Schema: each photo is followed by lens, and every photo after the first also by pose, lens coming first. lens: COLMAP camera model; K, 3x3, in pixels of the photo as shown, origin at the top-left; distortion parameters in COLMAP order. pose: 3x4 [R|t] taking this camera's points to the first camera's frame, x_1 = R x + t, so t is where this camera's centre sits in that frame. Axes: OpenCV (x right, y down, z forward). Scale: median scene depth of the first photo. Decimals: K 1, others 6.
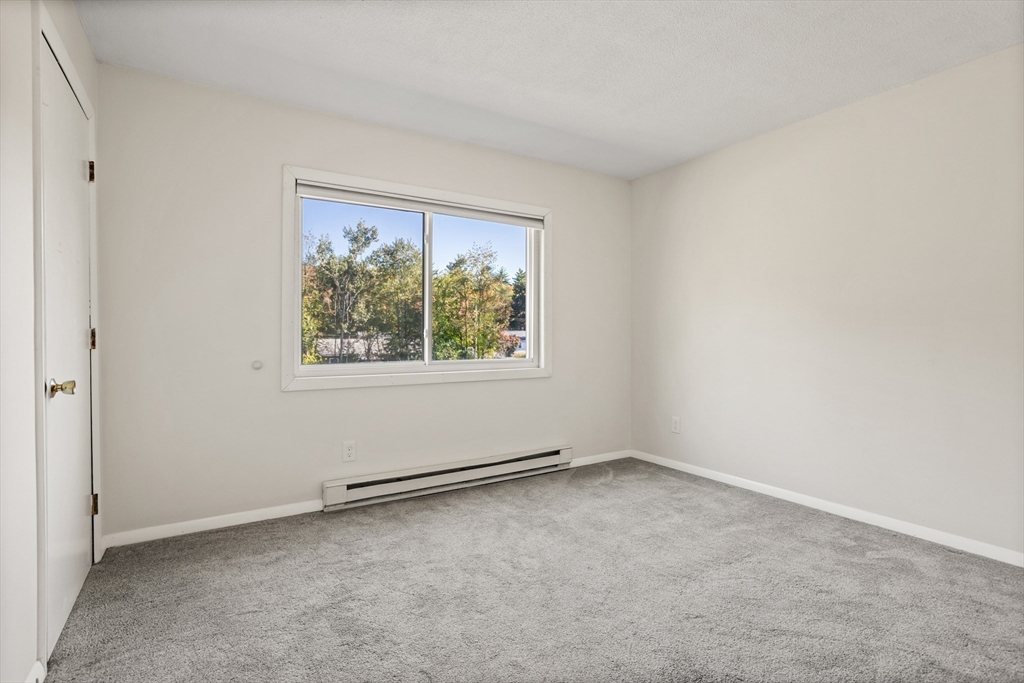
lens RADIAL K [[498.4, 0, 510.2], [0, 498.4, 336.2], [0, 0, 1]] dist [-0.035177, 0.000527]
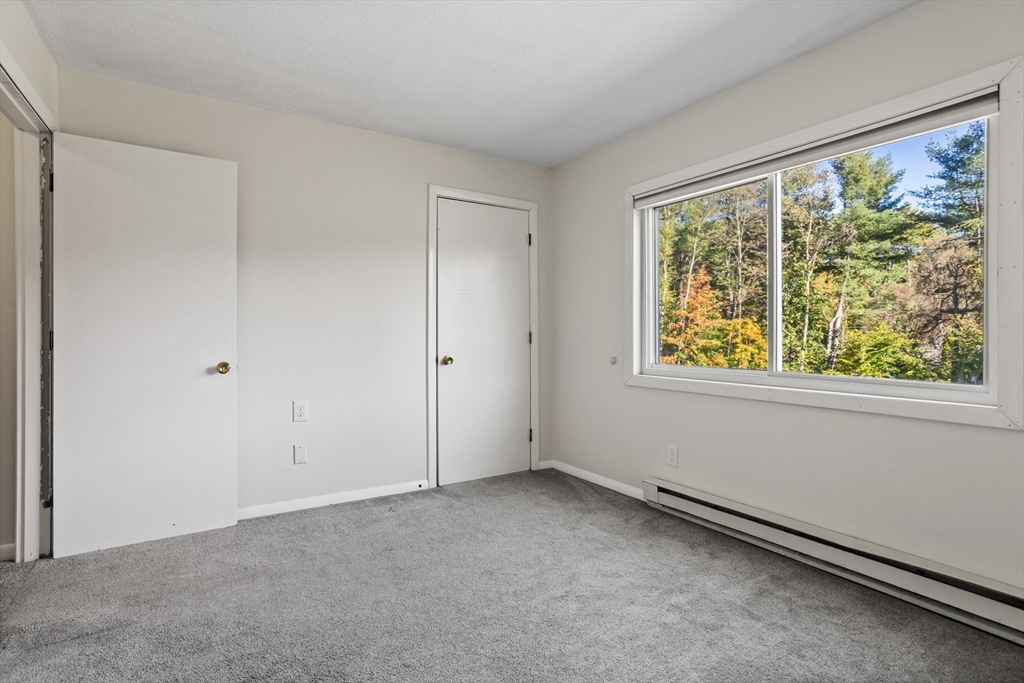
lens RADIAL K [[498.4, 0, 510.2], [0, 498.4, 336.2], [0, 0, 1]] dist [-0.035177, 0.000527]
pose [[0.002258, -0.002903, -0.999993, 0.665814], [-0.010548, 0.999940, -0.002927, 0.005086], [0.999942, 0.010554, 0.002227, 0.696792]]
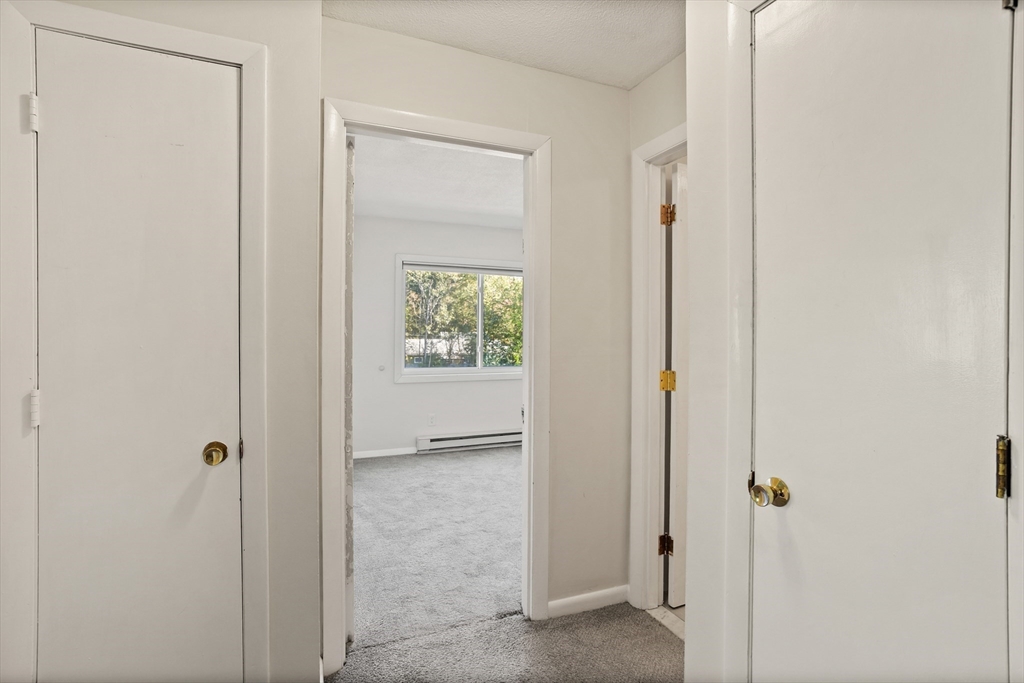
lens RADIAL K [[498.4, 0, 510.2], [0, 498.4, 336.2], [0, 0, 1]] dist [-0.035177, 0.000527]
pose [[0.987441, 0.004614, -0.157920, 0.209362], [-0.004659, 0.999989, 0.000086, -0.054566], [0.157918, 0.000651, 0.987452, -0.645114]]
